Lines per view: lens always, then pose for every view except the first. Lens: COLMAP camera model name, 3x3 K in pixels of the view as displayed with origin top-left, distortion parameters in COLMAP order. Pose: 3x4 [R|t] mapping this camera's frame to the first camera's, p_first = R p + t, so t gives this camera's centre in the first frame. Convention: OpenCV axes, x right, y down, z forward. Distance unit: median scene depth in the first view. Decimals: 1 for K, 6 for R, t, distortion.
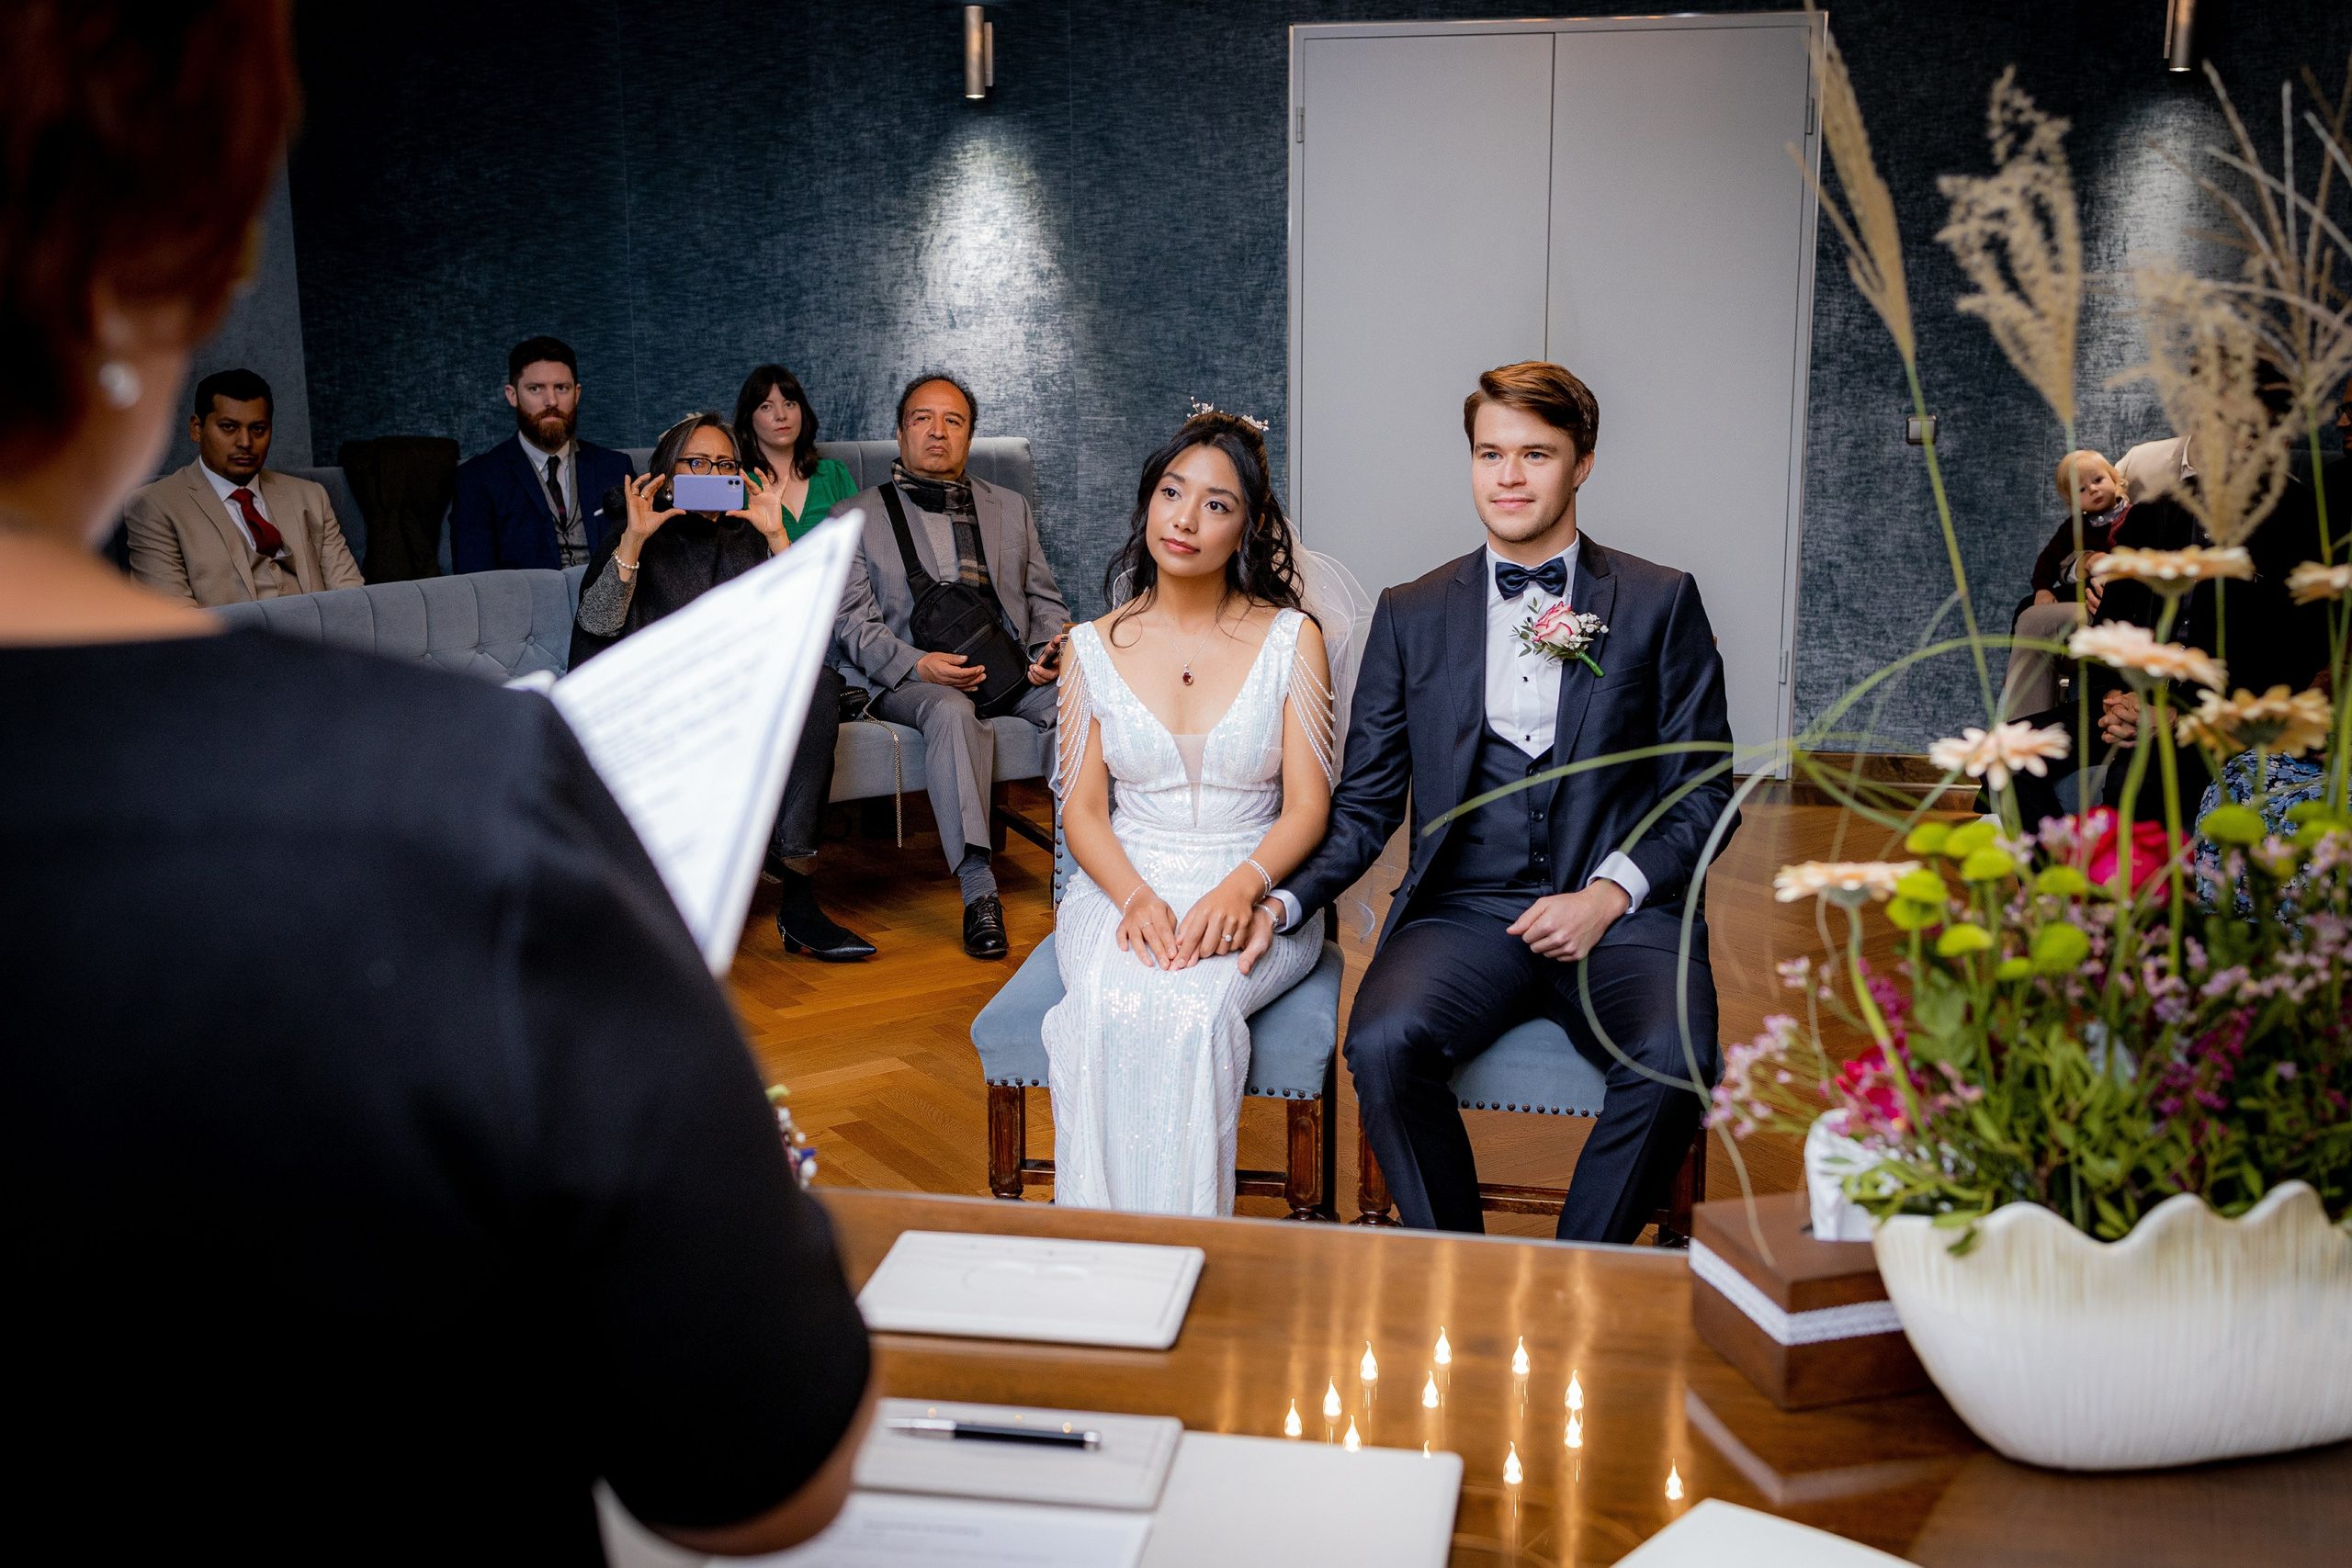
lens RADIAL K [[2440.4, 0, 1164.5], [0, 2440.4, 770.0], [0, 0, 1]] dist [0.006948, 0.021953]
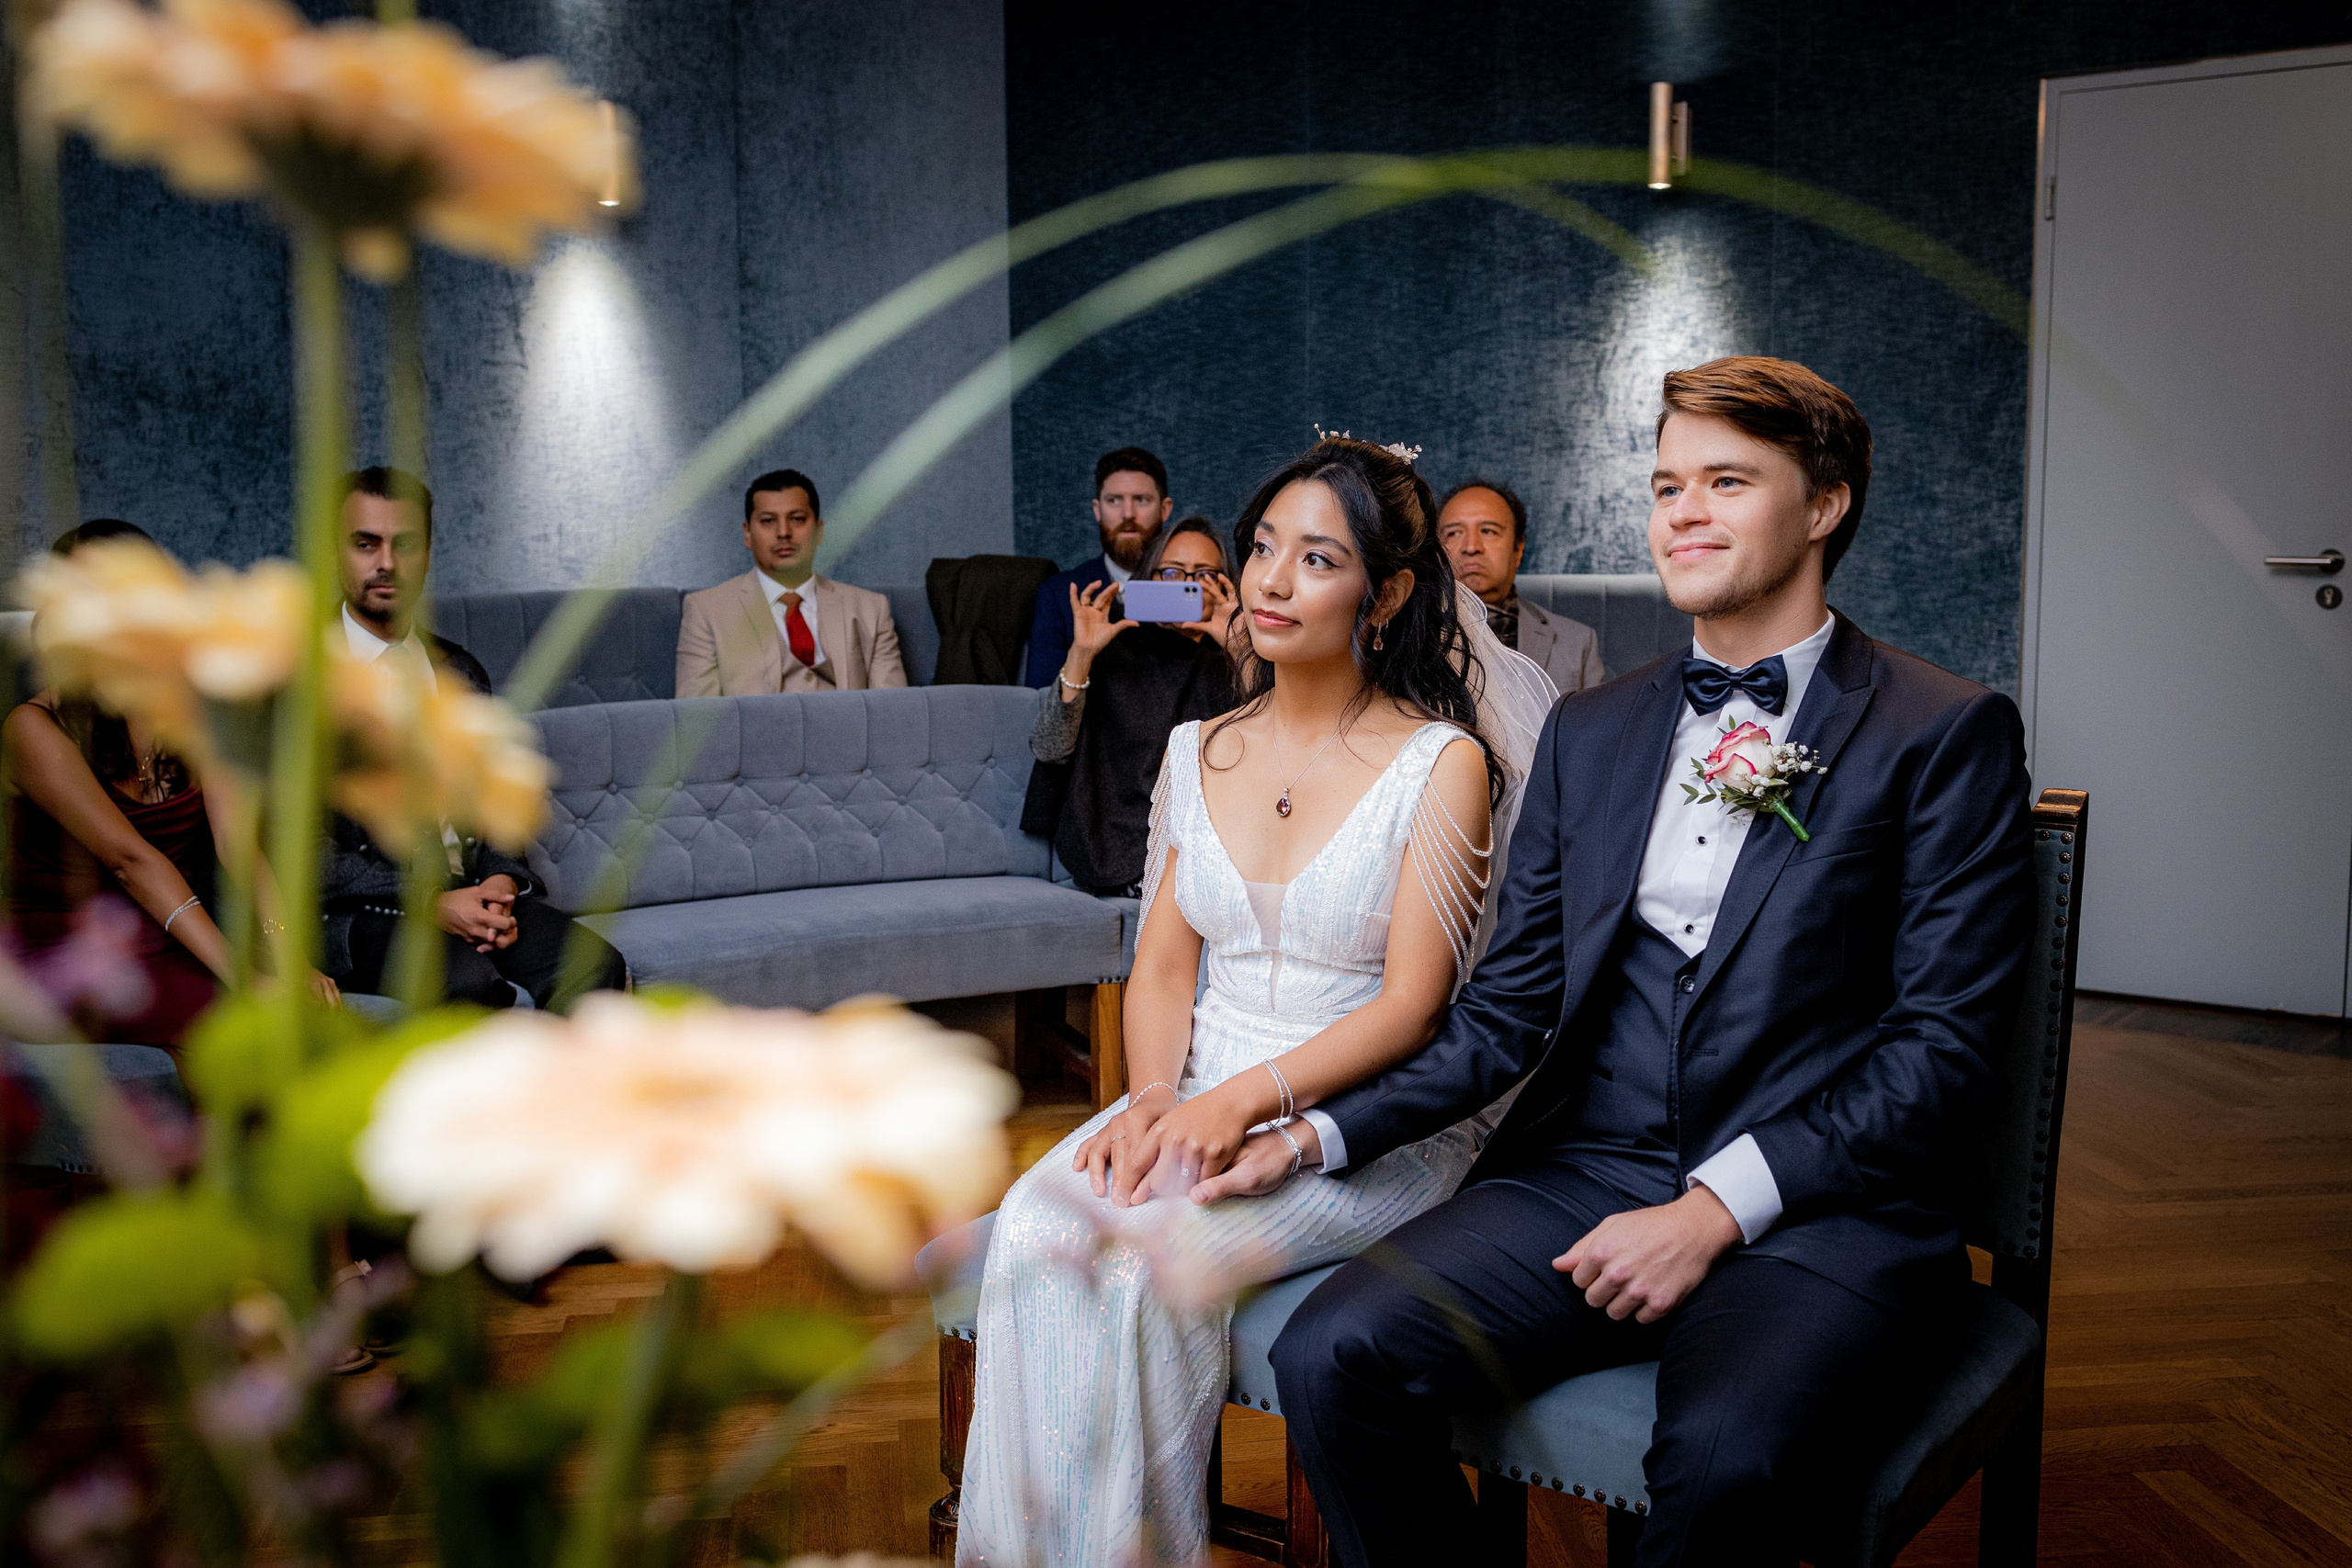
lens RADIAL K [[2385.9, 0, 1163.5], [0, 2385.9, 776.9], [0, 0, 1]] dist [-0.015510, 0.020003]
pose [[0.900196, 0.053414, -0.432196, 0.137734], [-0.087306, 0.994436, -0.058945, -0.000532], [0.426643, 0.090795, 0.899851, 0.174160]]
